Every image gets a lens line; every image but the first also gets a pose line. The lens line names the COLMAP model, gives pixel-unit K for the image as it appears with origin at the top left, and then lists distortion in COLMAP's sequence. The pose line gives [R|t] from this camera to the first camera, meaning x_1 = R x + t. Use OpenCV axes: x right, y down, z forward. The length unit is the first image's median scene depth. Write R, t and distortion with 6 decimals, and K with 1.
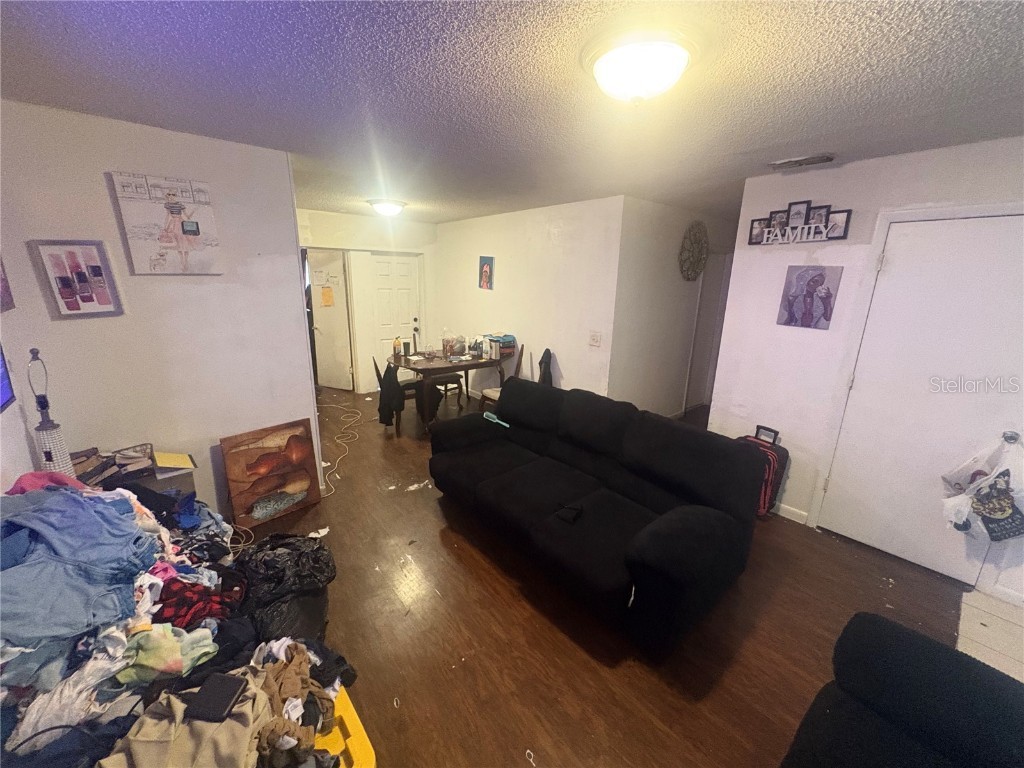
lens RADIAL K [[406.8, 0, 512.3], [0, 406.8, 383.8], [0, 0, 1]] dist [0.003160, -0.000021]
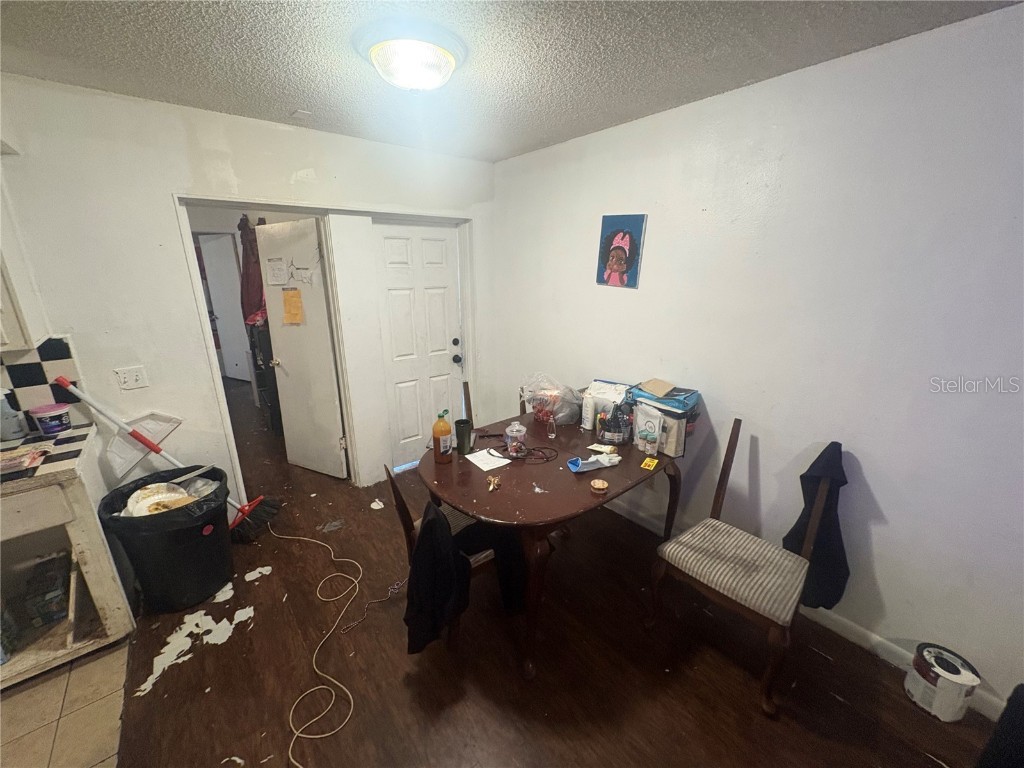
lens RADIAL K [[406.8, 0, 510.6], [0, 406.8, 384.6], [0, 0, 1]] dist [0.003160, -0.000021]
pose [[0.999568, -0.021097, -0.020439, -0.181727], [0.021784, 0.999185, 0.033976, -0.138593], [0.019705, -0.034407, 0.999214, 0.525505]]
